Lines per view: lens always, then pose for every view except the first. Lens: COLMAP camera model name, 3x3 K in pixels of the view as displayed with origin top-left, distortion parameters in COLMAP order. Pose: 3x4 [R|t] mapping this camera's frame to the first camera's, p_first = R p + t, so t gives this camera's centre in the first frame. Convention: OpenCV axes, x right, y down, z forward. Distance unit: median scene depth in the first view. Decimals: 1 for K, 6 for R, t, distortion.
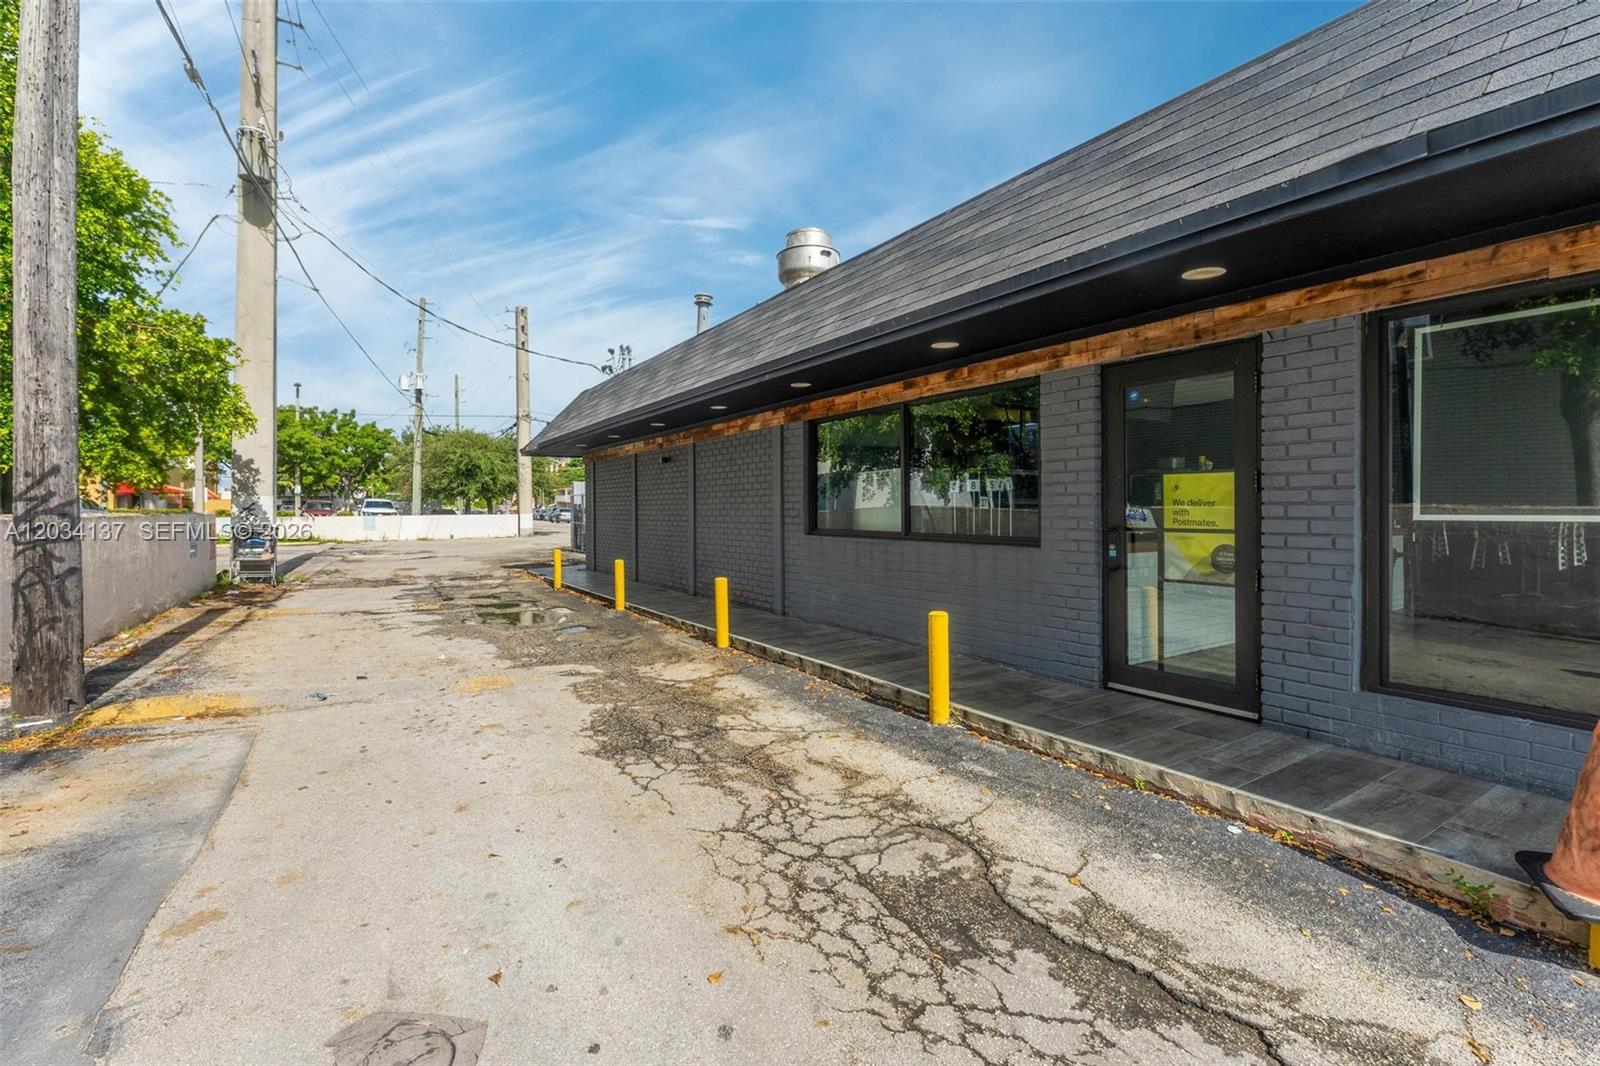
lens RADIAL K [[729.9, 0, 797.5], [0, 729.9, 521.4], [0, 0, 1]] dist [-0.001623, 0.000106]
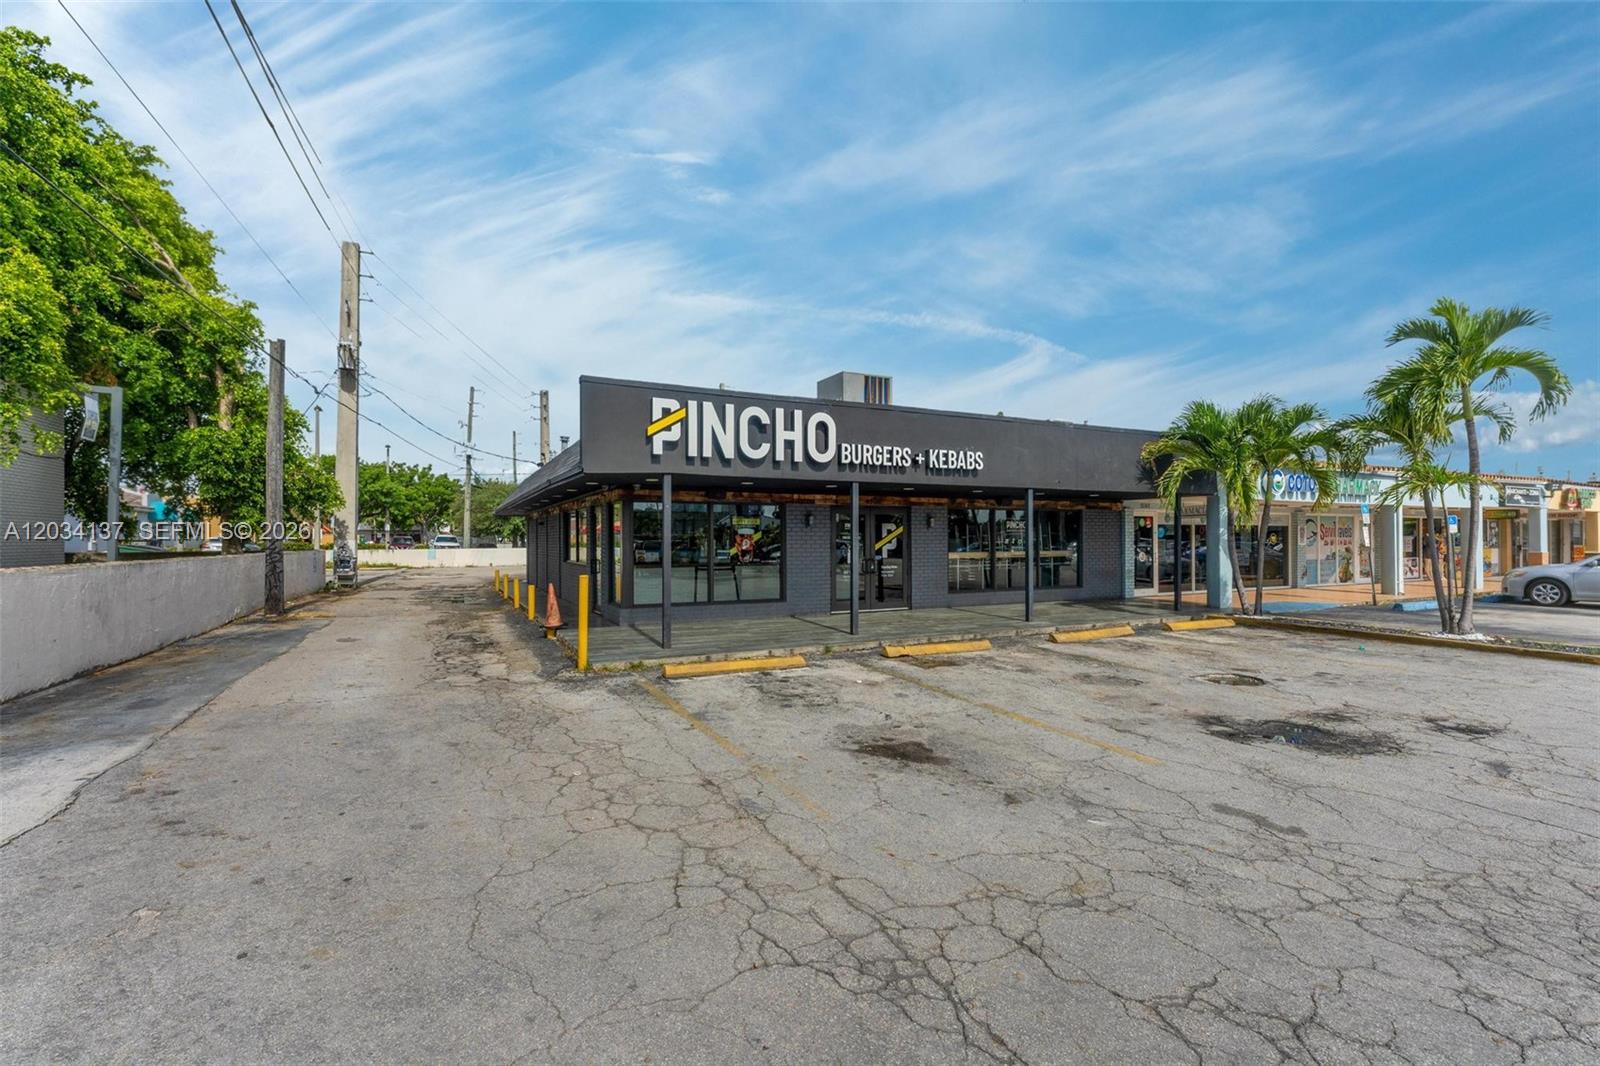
lens RADIAL K [[729.9, 0, 800.8], [0, 729.9, 541.5], [0, 0, 1]] dist [-0.001623, 0.000106]
pose [[0.995117, -0.002168, -0.098683, 0.235641], [0.000749, 0.999896, -0.014420, -0.001541], [0.098704, 0.014276, 0.995014, -0.291334]]
